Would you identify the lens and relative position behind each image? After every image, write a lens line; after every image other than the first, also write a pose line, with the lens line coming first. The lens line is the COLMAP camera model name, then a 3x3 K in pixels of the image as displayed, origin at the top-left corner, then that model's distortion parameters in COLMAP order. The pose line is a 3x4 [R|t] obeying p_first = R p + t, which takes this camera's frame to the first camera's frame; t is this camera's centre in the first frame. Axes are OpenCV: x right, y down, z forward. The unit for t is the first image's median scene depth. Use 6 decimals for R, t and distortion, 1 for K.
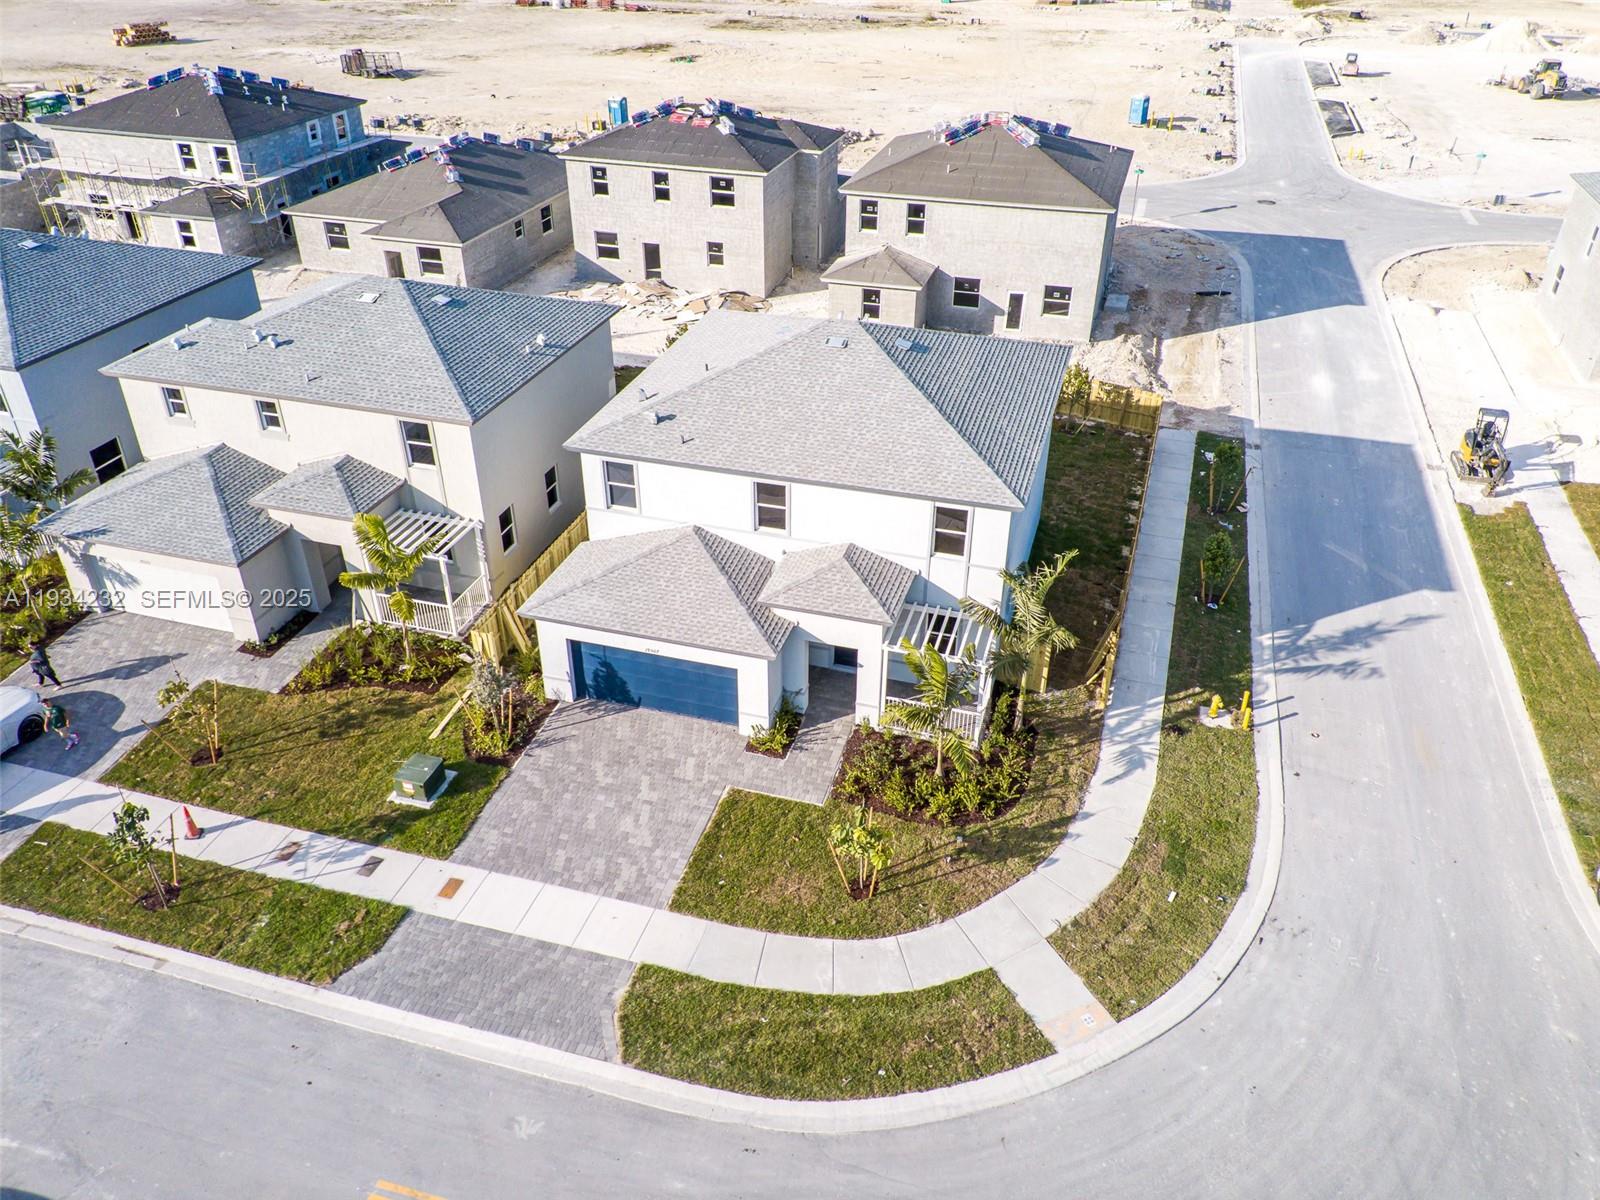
lens RADIAL K [[1192.4, 0, 798.0], [0, 1192.4, 603.2], [0, 0, 1]] dist [0.117371, -0.193000]
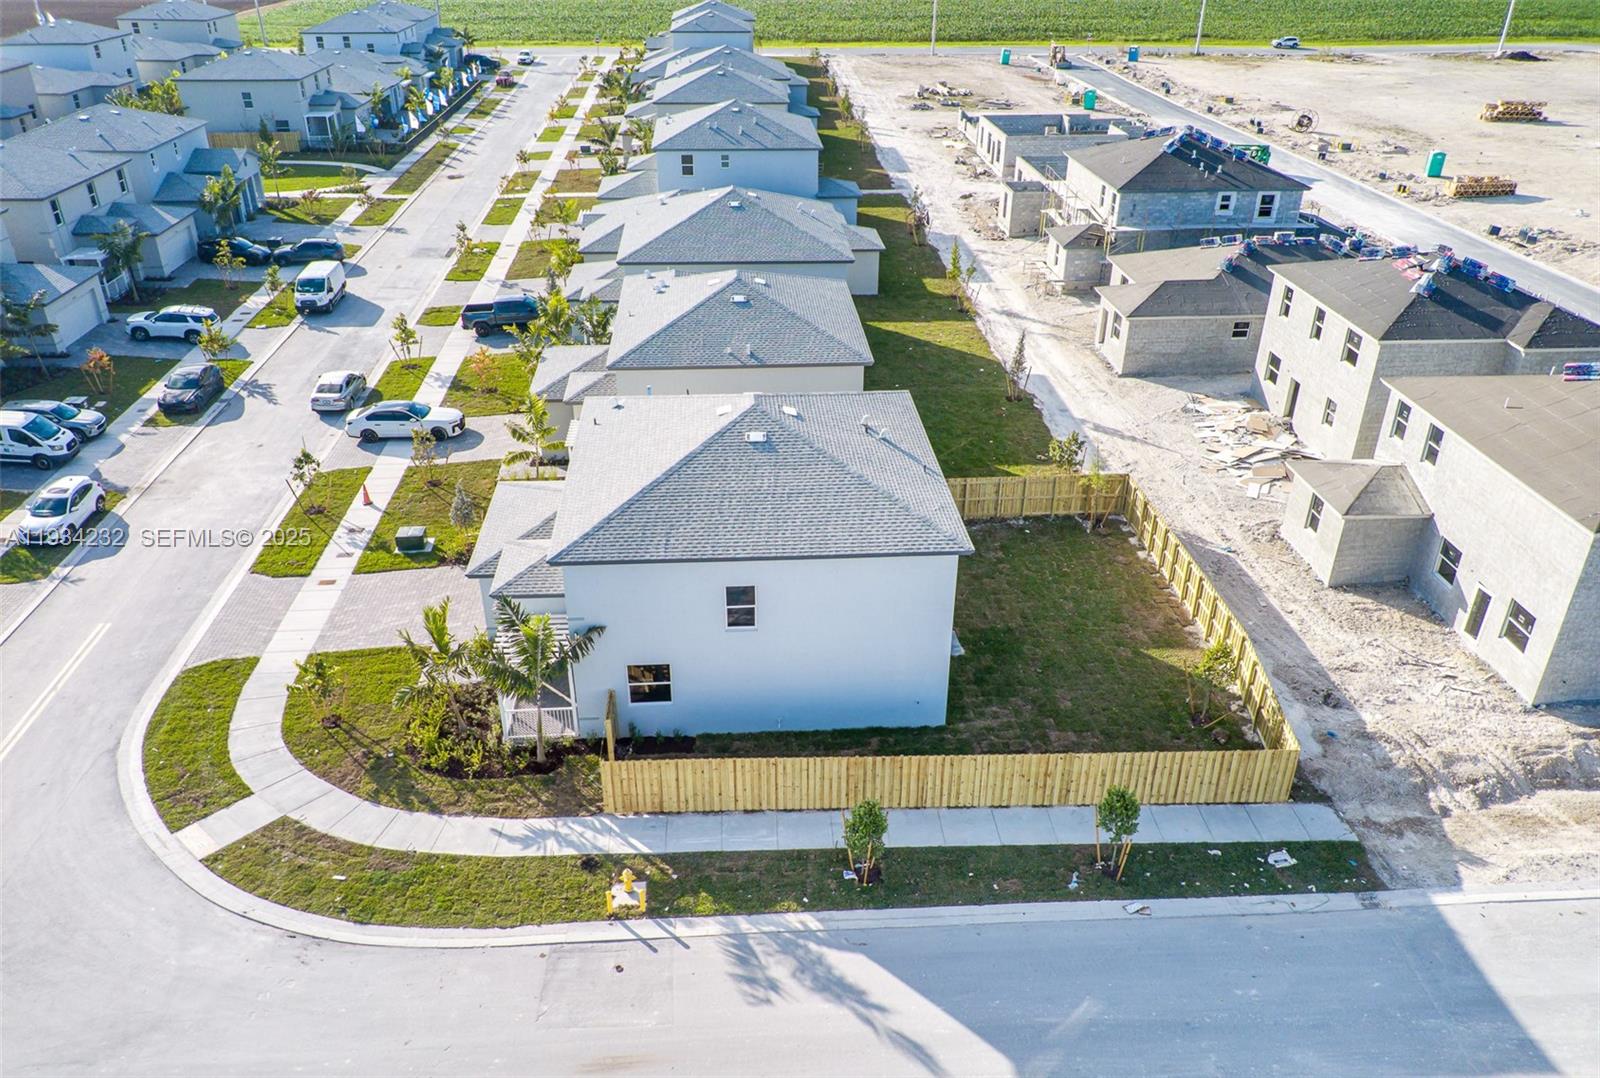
lens RADIAL K [[1195.5, 0, 798.4], [0, 1195.5, 597.7], [0, 0, 1]] dist [0.119357, -0.204072]
pose [[0.349334, 0.468276, -0.811593, 1.113019], [-0.504825, 0.823762, 0.258006, -0.426924], [0.789378, 0.319582, 0.524165, 0.583377]]
